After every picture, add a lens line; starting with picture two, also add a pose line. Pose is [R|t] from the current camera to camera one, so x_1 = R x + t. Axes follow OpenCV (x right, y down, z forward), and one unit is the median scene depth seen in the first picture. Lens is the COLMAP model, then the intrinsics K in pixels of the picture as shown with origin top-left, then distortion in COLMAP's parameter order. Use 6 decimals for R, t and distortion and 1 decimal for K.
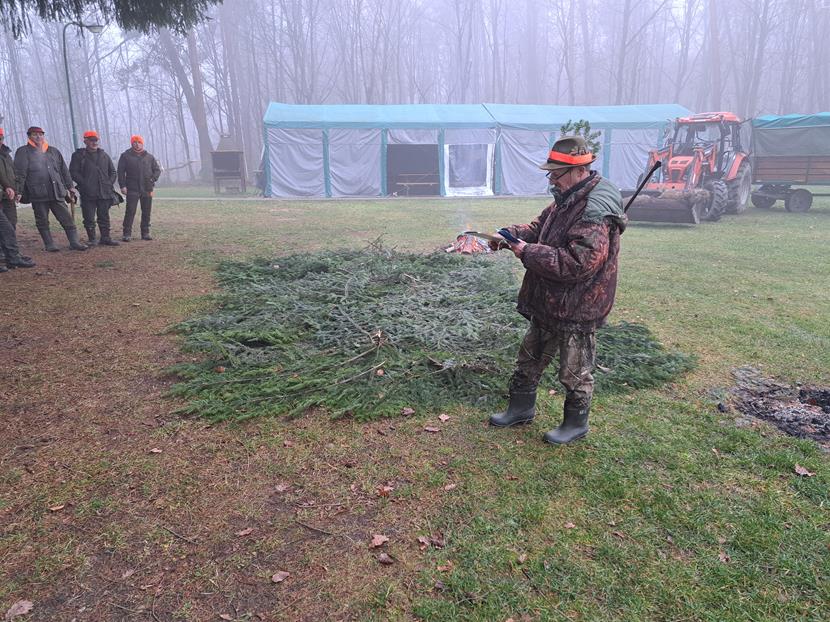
lens RADIAL K [[591.6, 0, 420.7], [0, 591.6, 303.6], [0, 0, 1]] dist [0.072158, -0.057957]
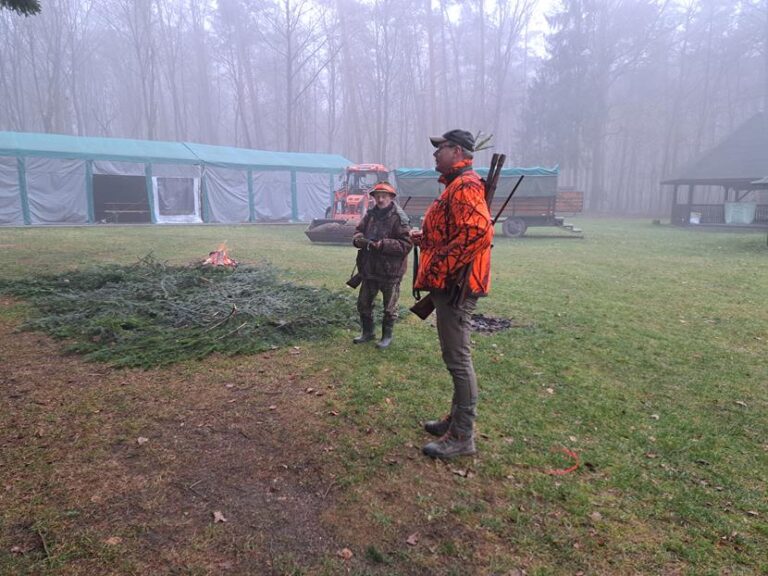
lens RADIAL K [[547.4, 0, 386.8], [0, 547.4, 290.2], [0, 0, 1]] dist [0.072158, -0.057957]
pose [[0.875161, -0.061332, 0.479929, -0.085439], [0.091528, 0.995009, -0.039746, 0.021249], [-0.475096, 0.078711, 0.876406, -0.087444]]
